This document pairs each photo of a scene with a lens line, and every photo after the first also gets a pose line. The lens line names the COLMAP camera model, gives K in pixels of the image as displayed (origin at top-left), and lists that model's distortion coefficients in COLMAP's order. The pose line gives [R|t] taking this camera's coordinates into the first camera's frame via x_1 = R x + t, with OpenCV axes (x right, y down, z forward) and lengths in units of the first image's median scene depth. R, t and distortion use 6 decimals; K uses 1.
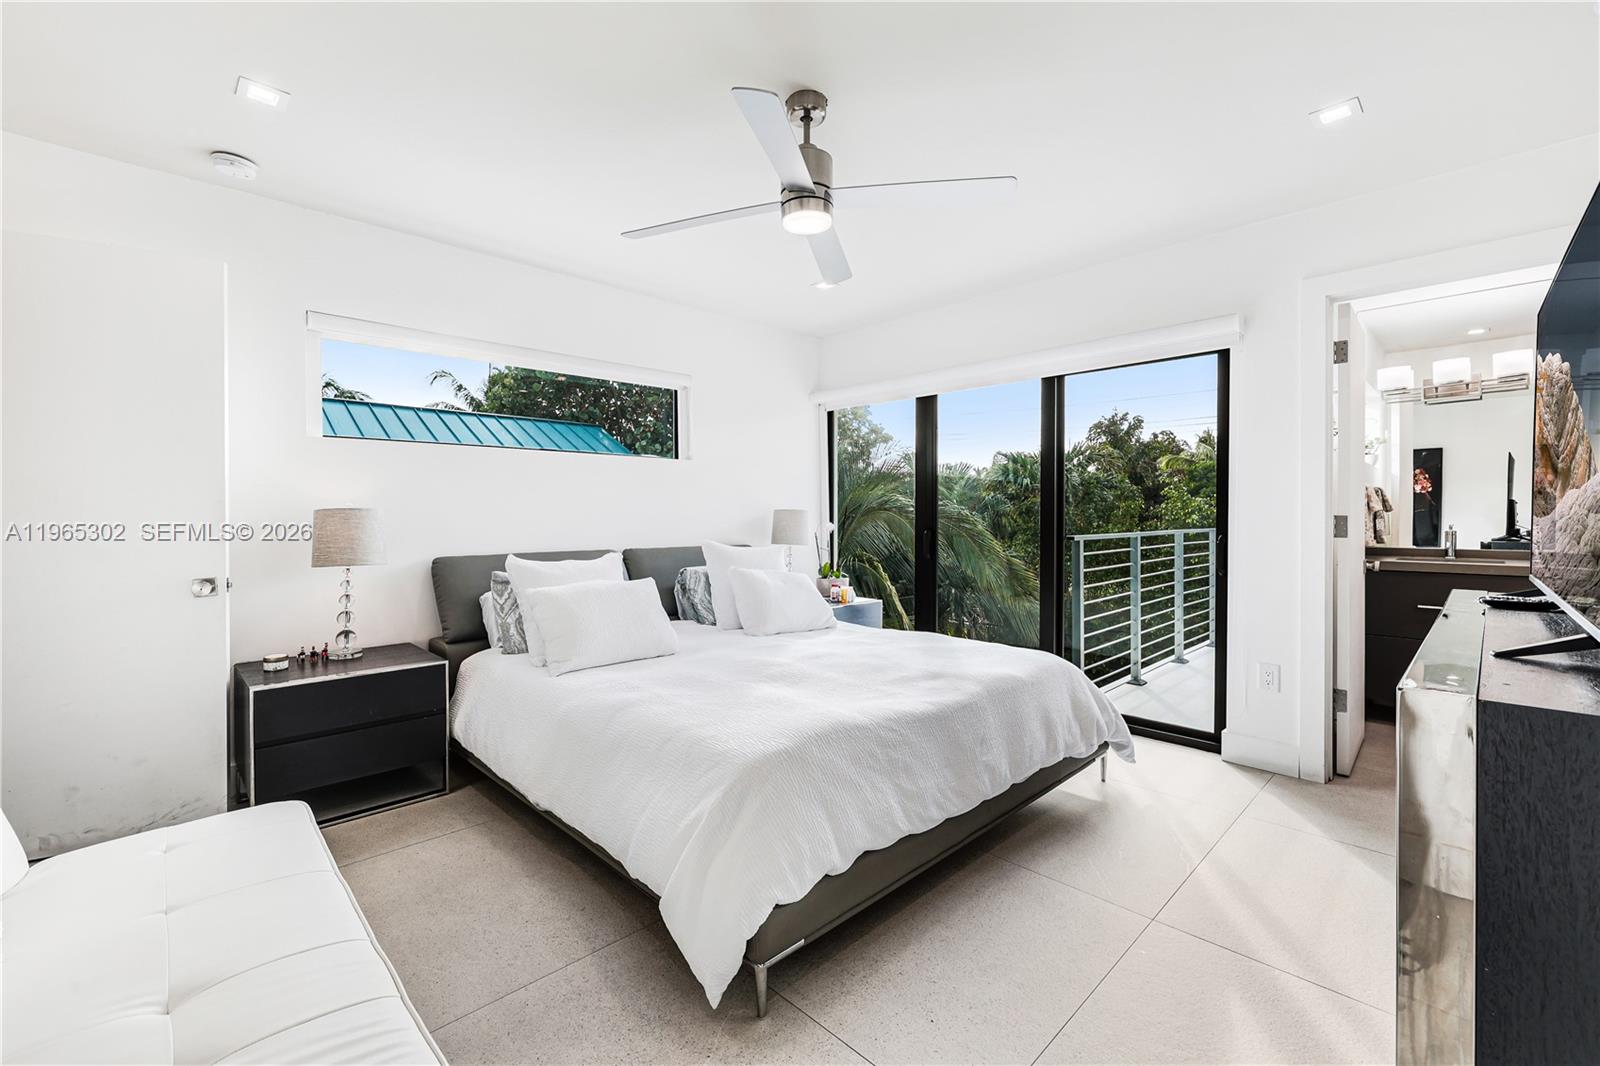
lens RADIAL K [[668.3, 0, 796.7], [0, 668.3, 514.4], [0, 0, 1]] dist [0.000468, 0.000037]
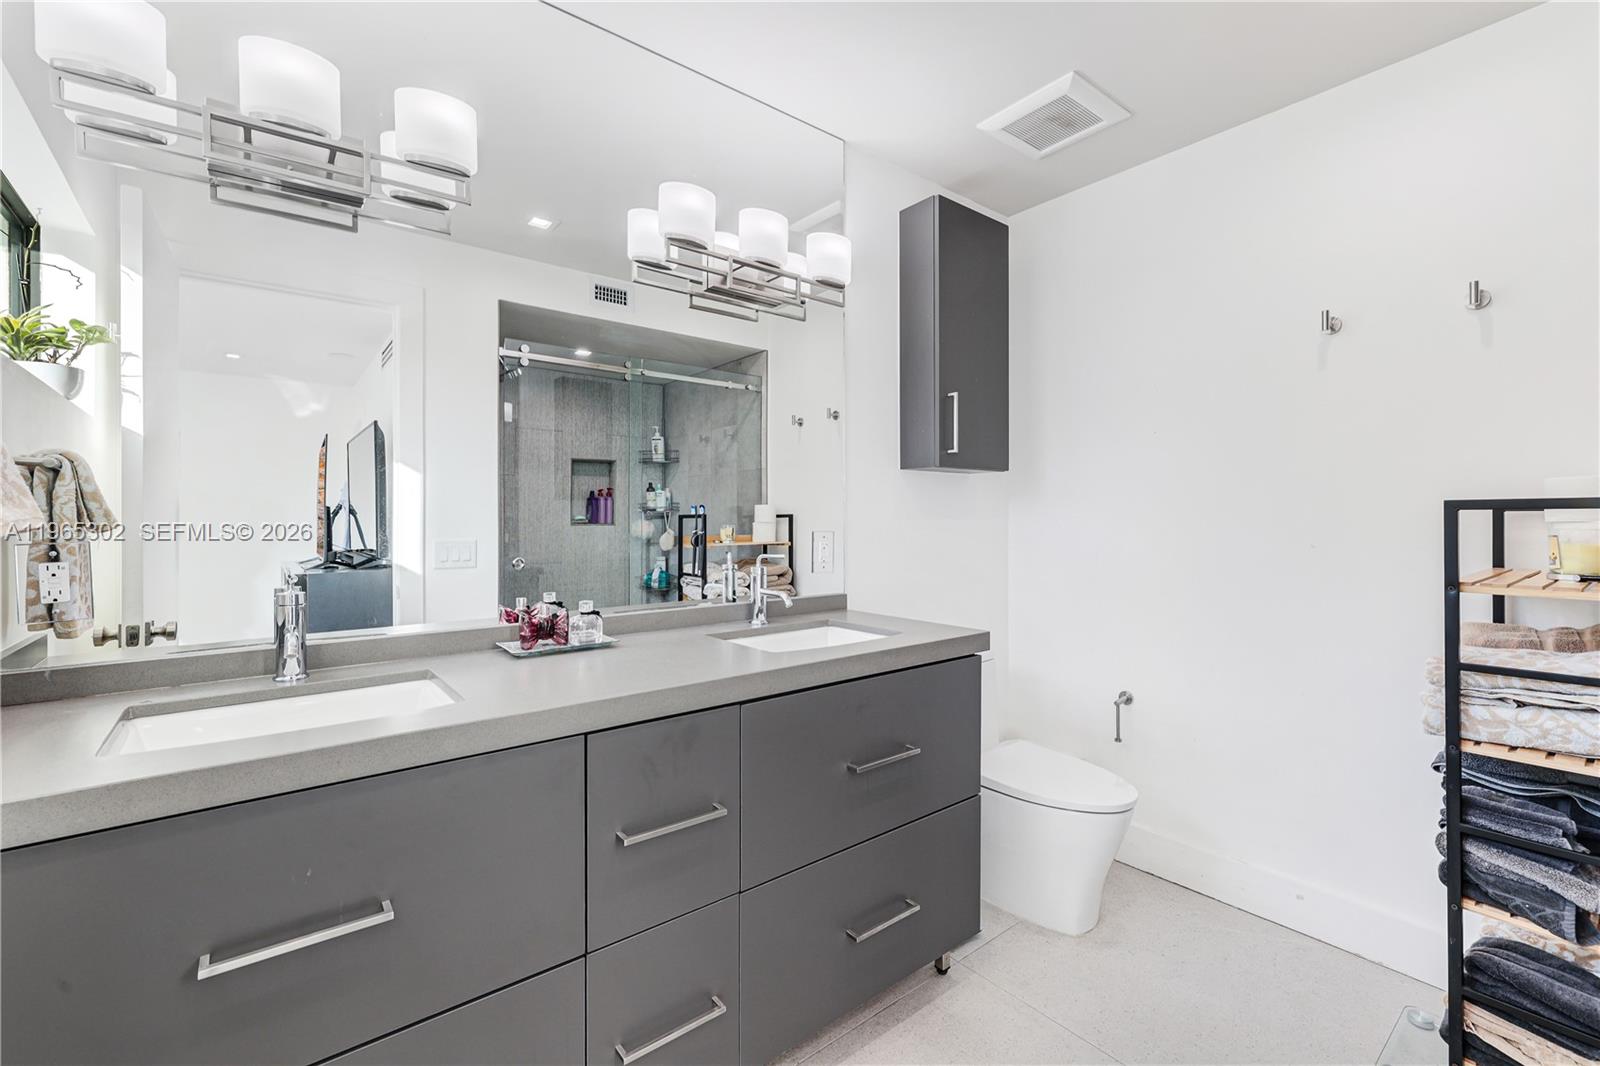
lens RADIAL K [[668.3, 0, 796.7], [0, 668.3, 514.4], [0, 0, 1]] dist [0.000468, 0.000037]
pose [[0.086325, -0.002257, 0.996264, 1.219375], [0.010780, 0.999941, 0.001331, -0.019286], [-0.996209, 0.010625, 0.086344, 1.315425]]
